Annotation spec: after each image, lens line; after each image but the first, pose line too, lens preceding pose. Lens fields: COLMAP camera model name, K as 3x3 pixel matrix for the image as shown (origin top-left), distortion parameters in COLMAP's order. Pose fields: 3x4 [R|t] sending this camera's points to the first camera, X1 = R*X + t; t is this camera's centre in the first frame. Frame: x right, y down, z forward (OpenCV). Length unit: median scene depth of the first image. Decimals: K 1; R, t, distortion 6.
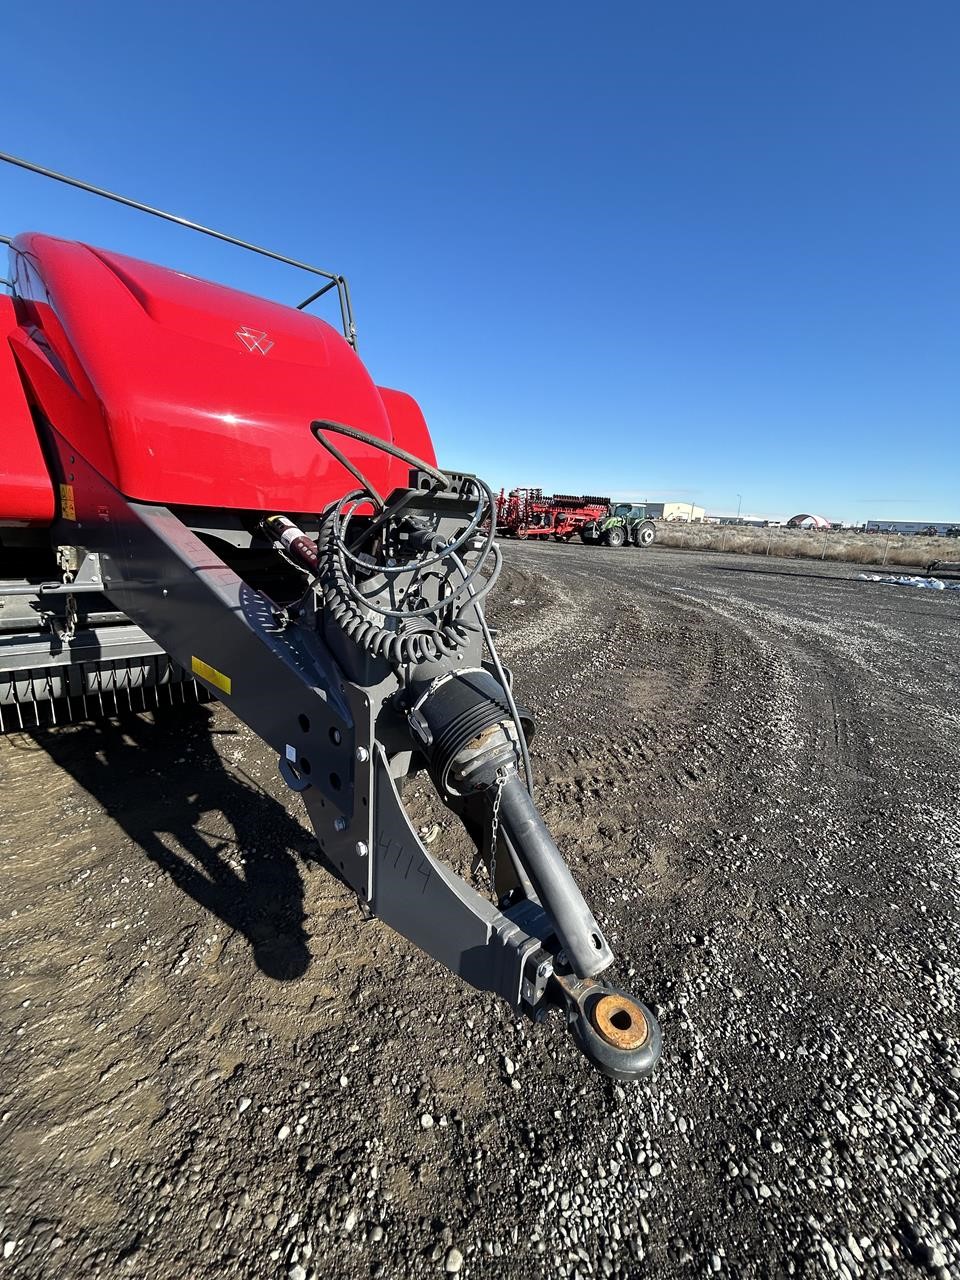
lens RADIAL K [[513.0, 0, 484.2], [0, 513.0, 644.0], [0, 0, 1]] dist [0.002412, -0.000639]
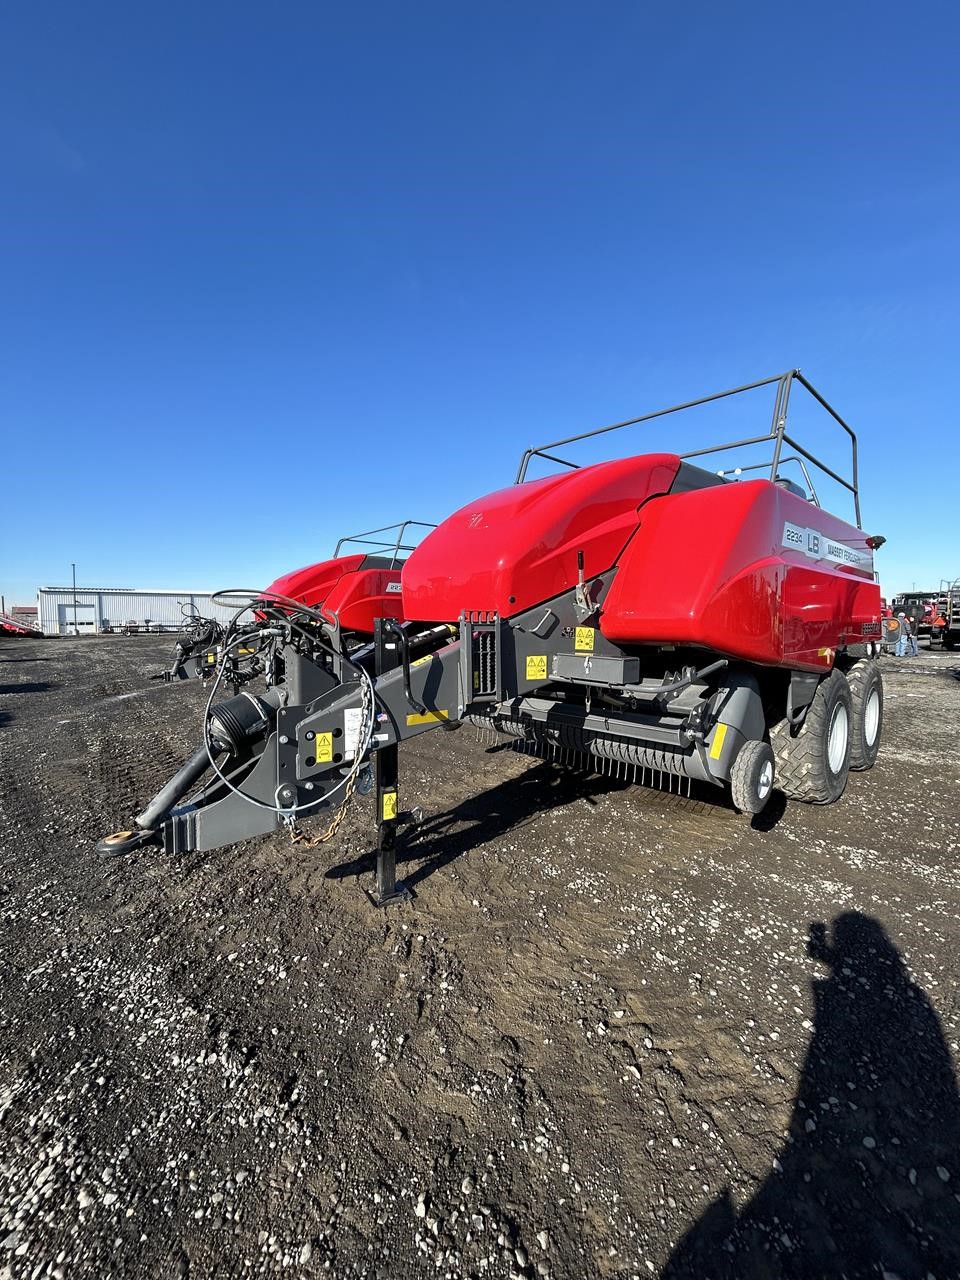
lens RADIAL K [[513.0, 0, 478.5], [0, 513.0, 643.8], [0, 0, 1]] dist [0.002412, -0.000639]
pose [[0.063355, -0.005149, -0.997978, 1.017939], [-0.228838, 0.973268, -0.019548, -0.153937], [0.971401, 0.229614, 0.060483, 0.863574]]
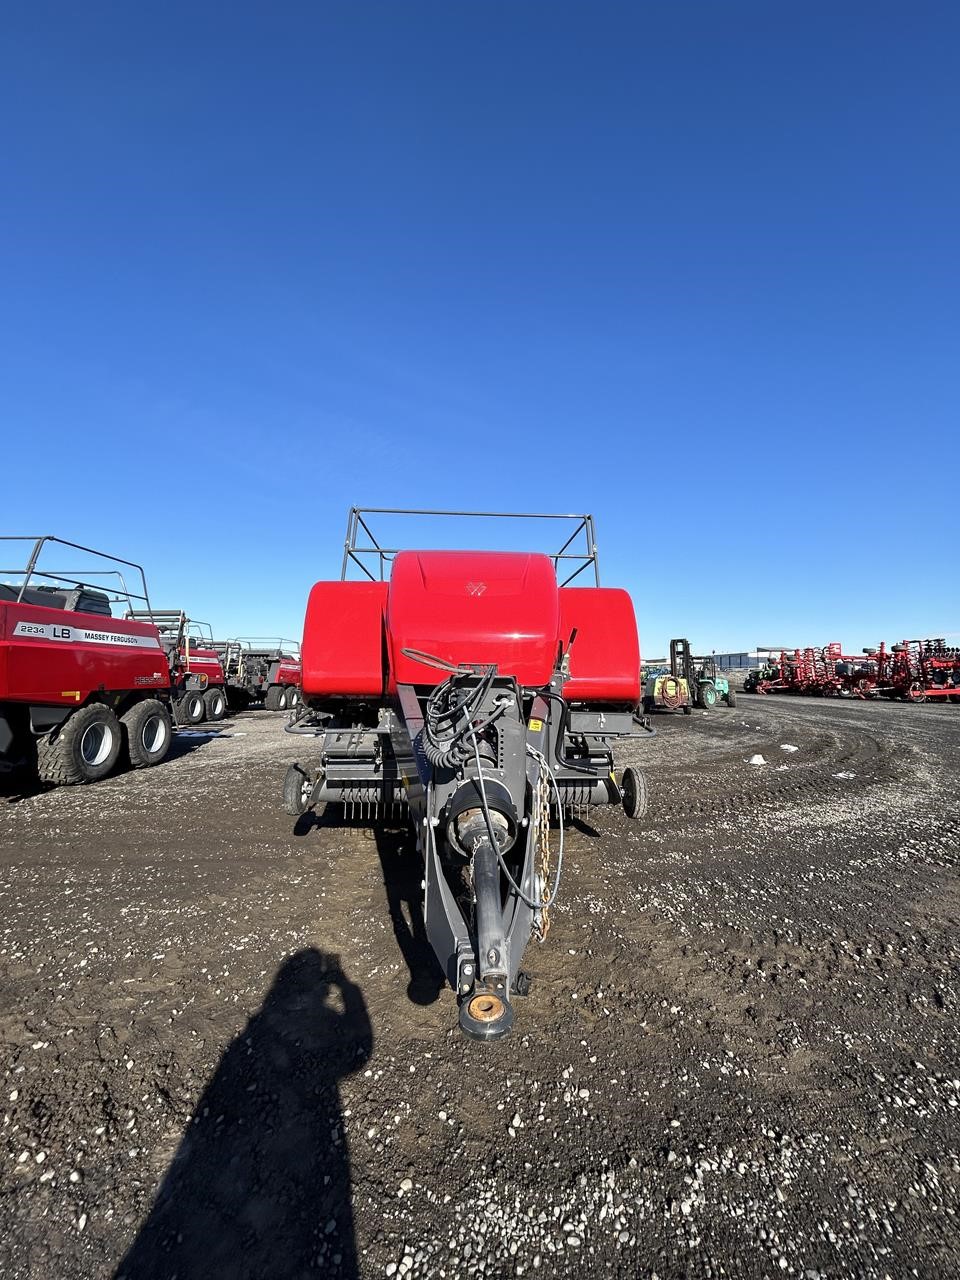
lens RADIAL K [[513.0, 0, 481.9], [0, 513.0, 643.4], [0, 0, 1]] dist [0.002412, -0.000639]
pose [[0.794593, -0.085667, -0.601069, 0.500484], [-0.109402, 0.953588, -0.280535, 0.051495], [0.597205, 0.288670, 0.748342, -0.184208]]
